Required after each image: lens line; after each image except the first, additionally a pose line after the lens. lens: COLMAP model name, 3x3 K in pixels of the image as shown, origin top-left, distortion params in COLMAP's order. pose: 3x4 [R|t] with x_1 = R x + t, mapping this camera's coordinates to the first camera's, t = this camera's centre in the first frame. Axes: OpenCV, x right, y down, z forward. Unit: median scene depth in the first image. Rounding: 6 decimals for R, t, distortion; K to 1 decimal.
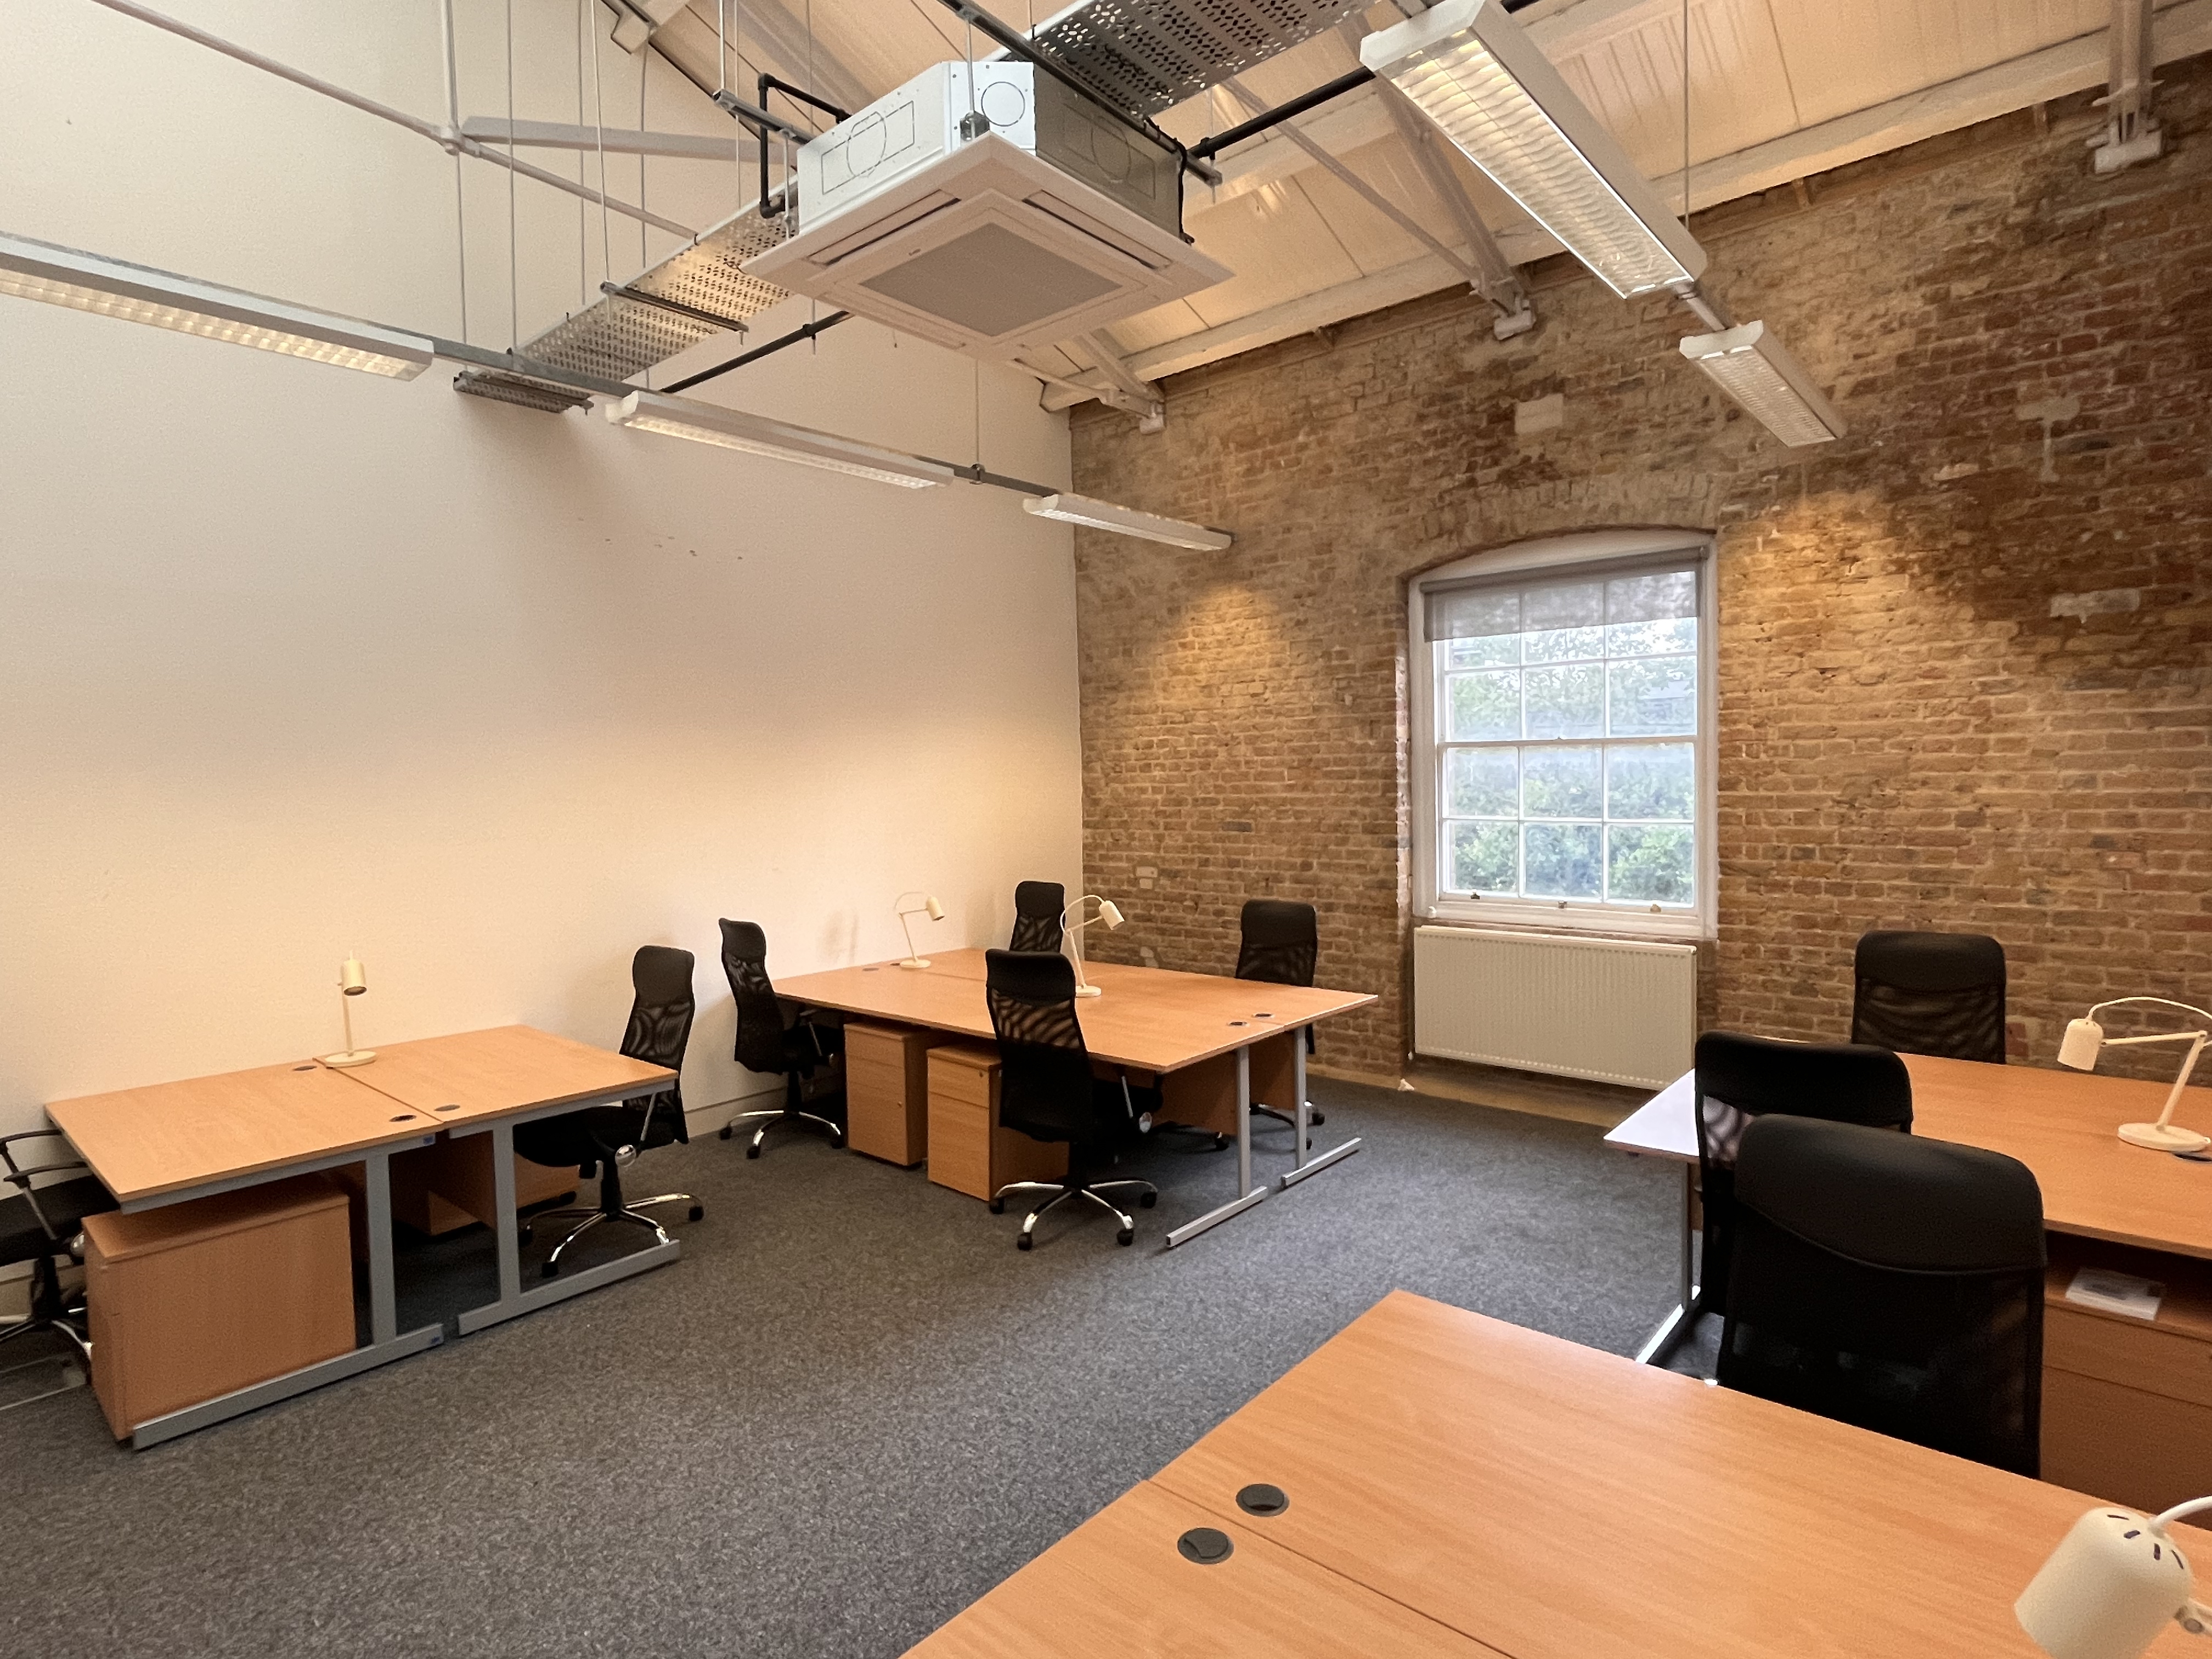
lens RADIAL K [[1150.5, 0, 1096.1], [0, 1150.5, 834.5], [0, 0, 1]] dist [-0.003082, -0.001908]
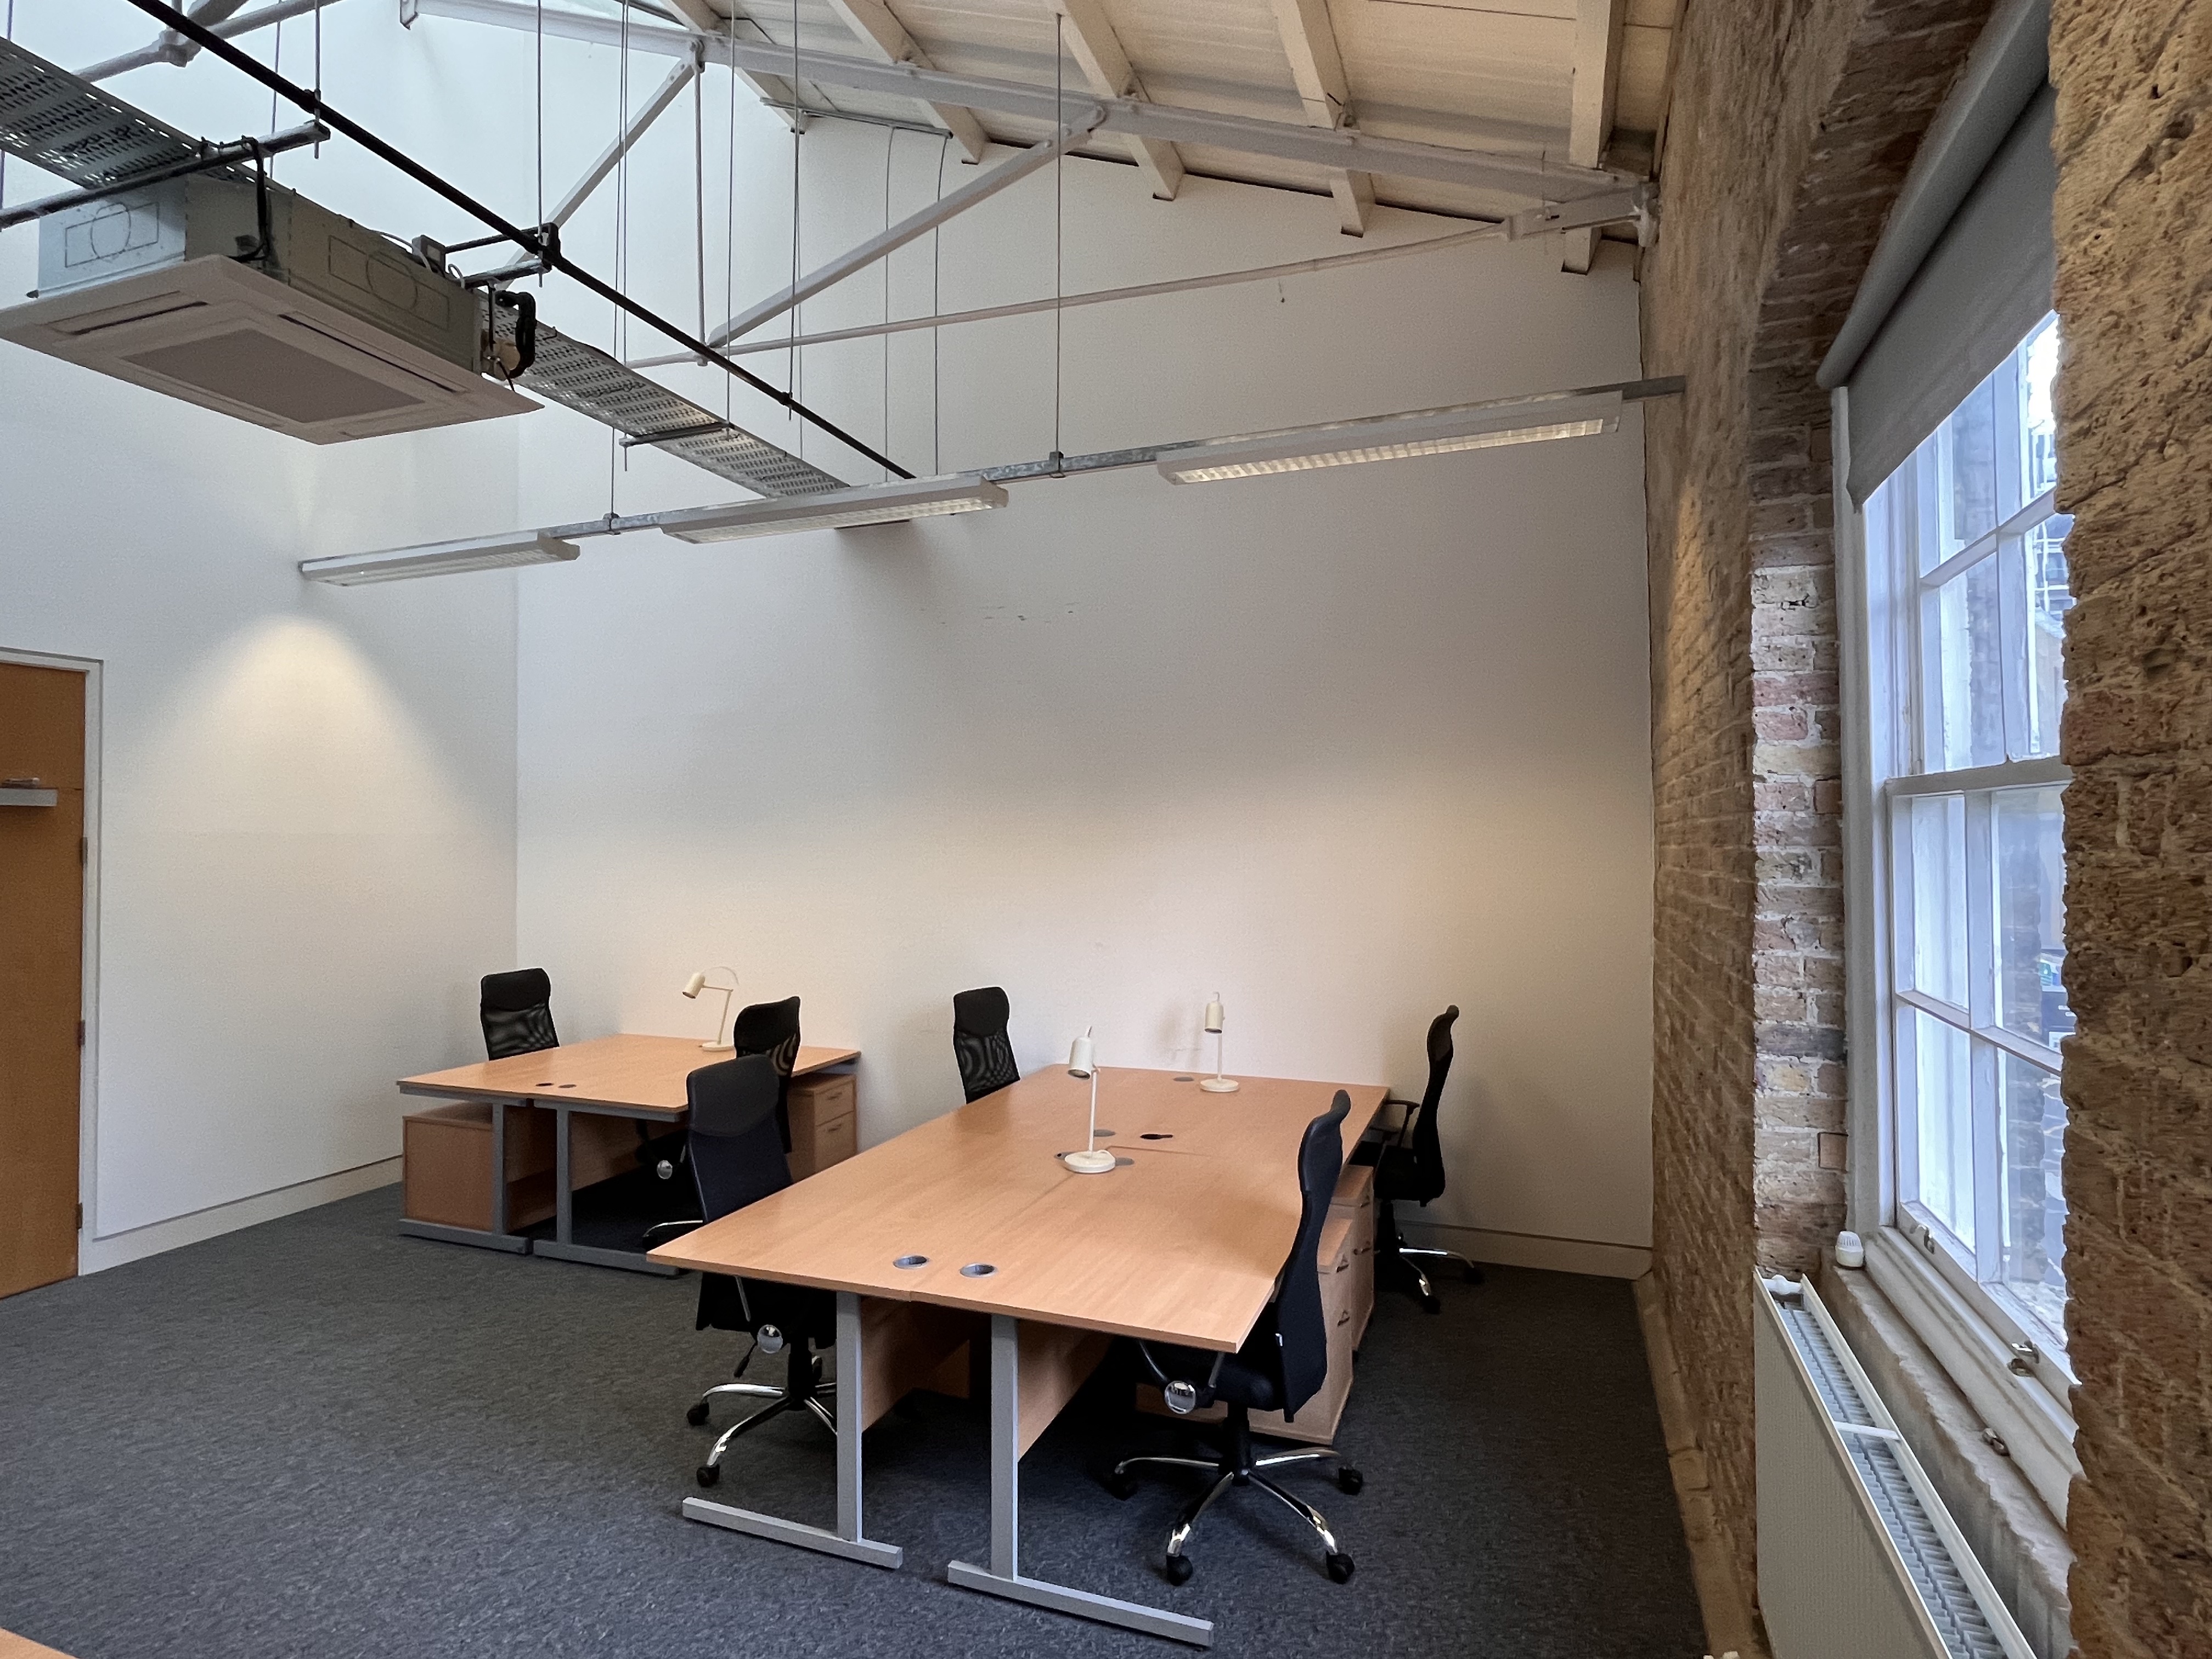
lens RADIAL K [[1164.2, 0, 1106.0], [0, 1164.2, 829.5], [0, 0, 1]] dist [0.003560, 0.000523]
pose [[0.344379, 0.006015, -0.938812, 0.927378], [-0.052768, 0.998523, -0.012959, -0.078925], [0.937347, 0.054002, 0.344187, 1.085452]]
